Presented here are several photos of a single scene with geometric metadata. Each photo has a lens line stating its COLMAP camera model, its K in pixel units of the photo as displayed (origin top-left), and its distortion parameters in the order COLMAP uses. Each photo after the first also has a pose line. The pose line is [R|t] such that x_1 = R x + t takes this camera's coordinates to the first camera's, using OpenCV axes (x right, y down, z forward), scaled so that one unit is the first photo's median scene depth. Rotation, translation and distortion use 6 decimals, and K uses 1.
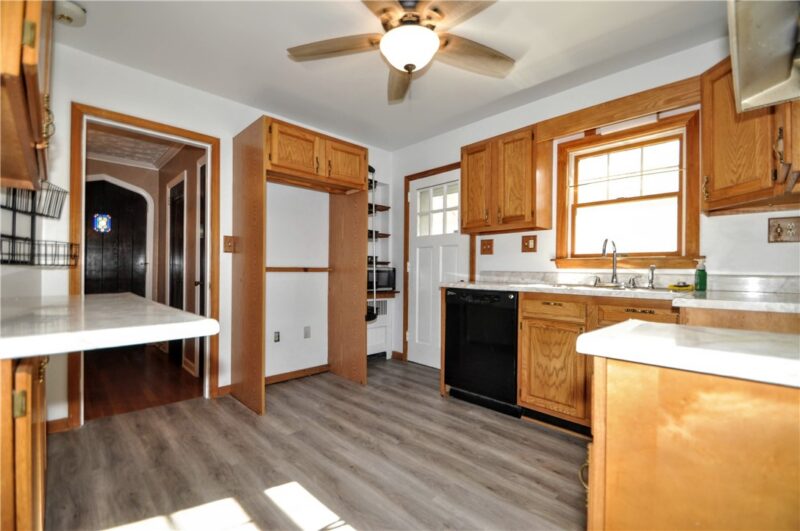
lens RADIAL K [[351.2, 0, 402.3], [0, 351.2, 269.9], [0, 0, 1]] dist [-0.005745, -0.003546]
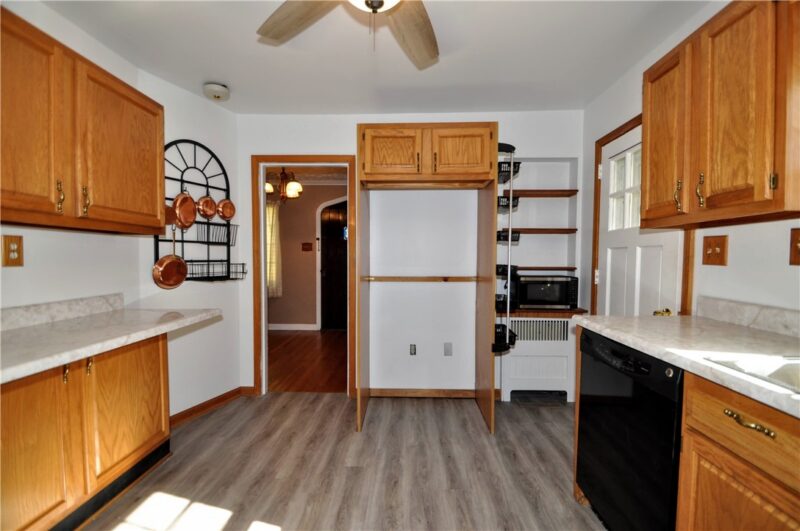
lens RADIAL K [[351.2, 0, 400.4], [0, 351.2, 268.1], [0, 0, 1]] dist [-0.005745, -0.003546]
pose [[0.685923, 0.019211, -0.727420, 0.357798], [0.008199, 0.999384, 0.034124, -0.073166], [0.727627, -0.029370, 0.685343, 0.384425]]
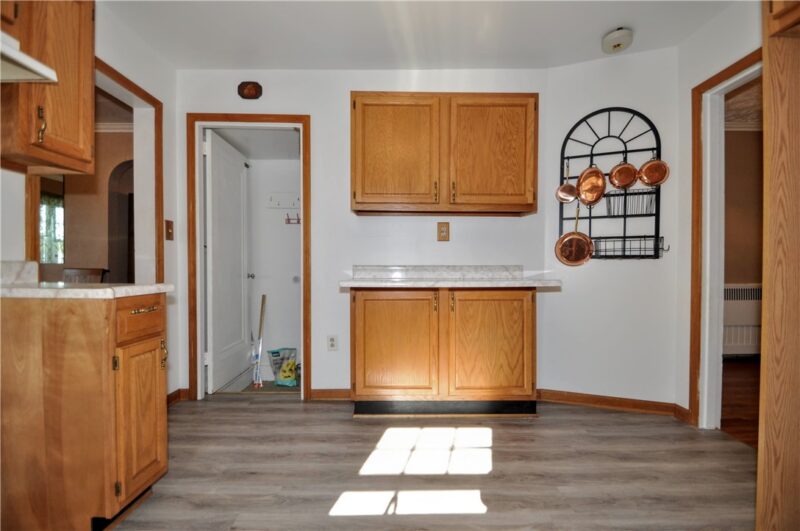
lens RADIAL K [[351.2, 0, 396.8], [0, 351.2, 270.0], [0, 0, 1]] dist [-0.005745, -0.003546]
pose [[-0.717786, -0.000594, -0.696264, 0.264446], [0.003303, 0.999985, -0.004258, 0.020409], [0.696256, -0.005356, -0.717774, 0.908030]]
